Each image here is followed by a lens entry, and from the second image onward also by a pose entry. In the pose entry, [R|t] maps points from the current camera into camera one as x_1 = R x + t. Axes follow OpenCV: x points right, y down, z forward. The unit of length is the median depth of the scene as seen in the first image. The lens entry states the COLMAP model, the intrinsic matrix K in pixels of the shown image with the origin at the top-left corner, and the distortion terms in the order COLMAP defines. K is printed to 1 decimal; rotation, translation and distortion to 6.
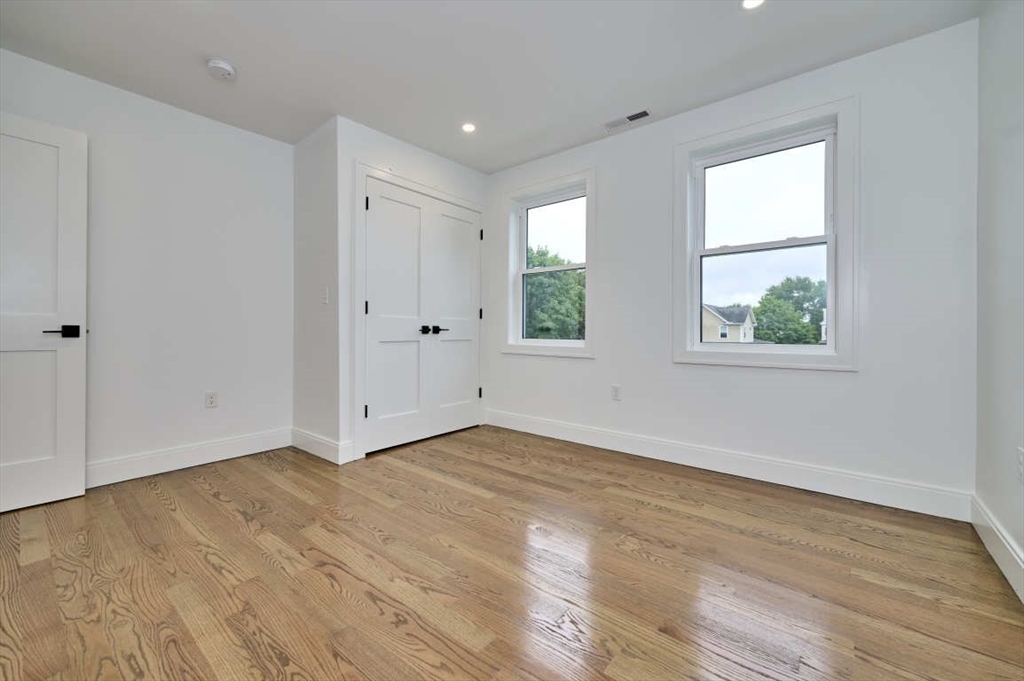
lens RADIAL K [[401.5, 0, 515.1], [0, 401.5, 337.2], [0, 0, 1]] dist [-0.002117, 0.000447]
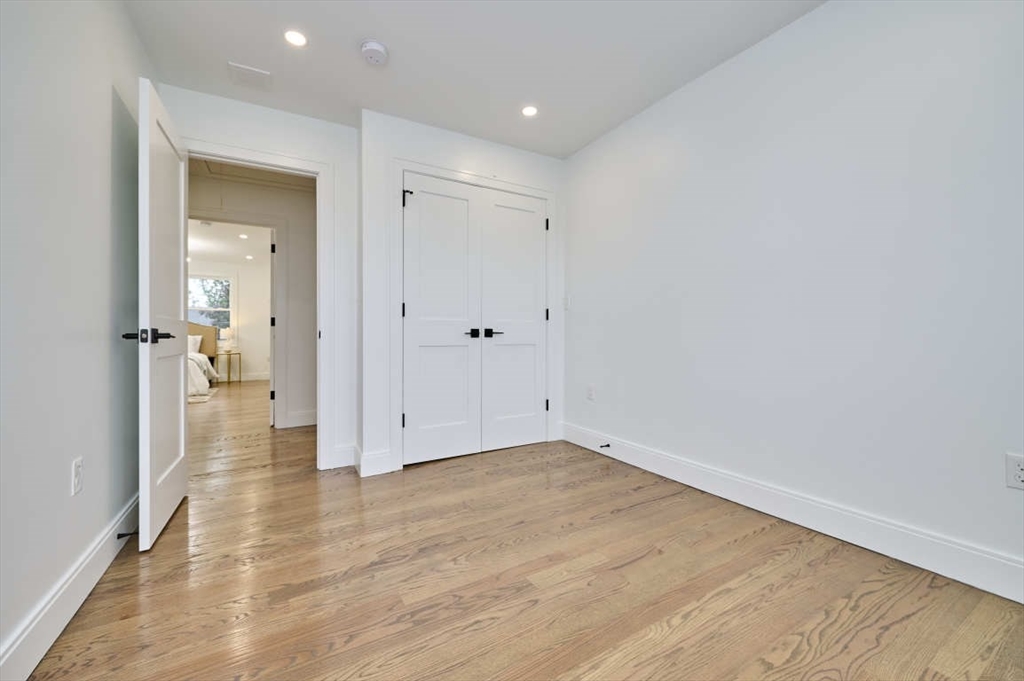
lens RADIAL K [[401.5, 0, 512.5], [0, 401.5, 338.5], [0, 0, 1]] dist [-0.002117, 0.000447]
pose [[0.939367, -0.009511, -0.342782, 0.164371], [0.006761, 0.999935, -0.009218, 0.002705], [0.342848, 0.006342, 0.939370, 0.172185]]
